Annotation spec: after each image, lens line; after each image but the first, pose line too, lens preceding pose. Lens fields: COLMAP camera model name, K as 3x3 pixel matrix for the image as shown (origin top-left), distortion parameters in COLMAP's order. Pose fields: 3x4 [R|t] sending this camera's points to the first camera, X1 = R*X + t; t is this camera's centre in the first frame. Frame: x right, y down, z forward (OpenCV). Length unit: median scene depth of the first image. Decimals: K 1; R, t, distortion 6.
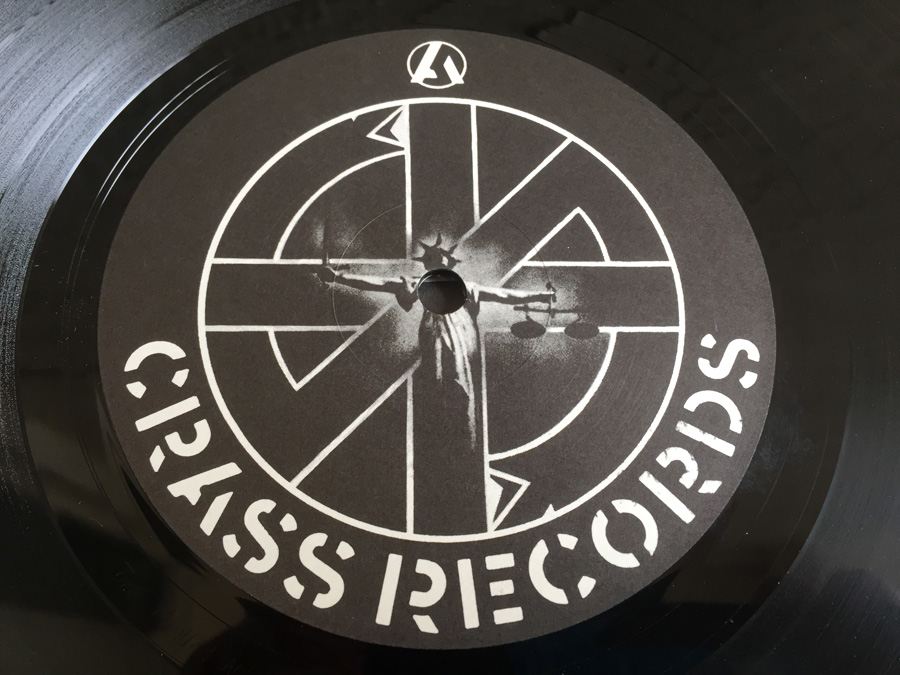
lens RADIAL K [[759.1, 0, 452.9], [0, 759.1, 338.9], [0, 0, 1]] dist [0.094489, -0.131784]
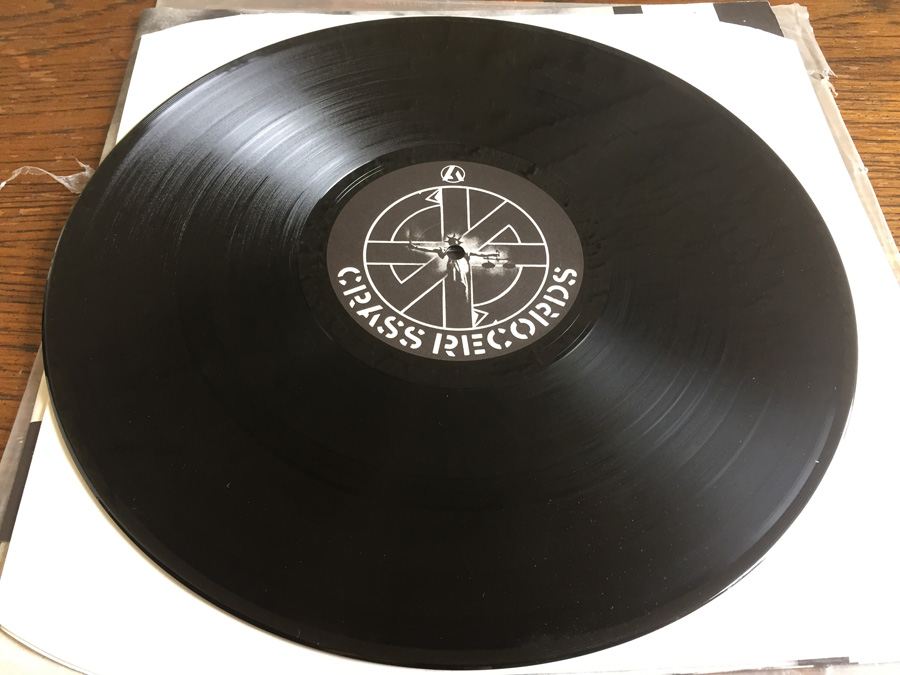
lens RADIAL K [[759.1, 0, 448.7], [0, 759.1, 335.1], [0, 0, 1]] dist [0.094489, -0.131784]
pose [[0.999981, 0.001924, -0.005939, -0.022520], [-0.003093, 0.979040, -0.203645, 0.770212], [0.005422, 0.203659, 0.979027, -1.538313]]
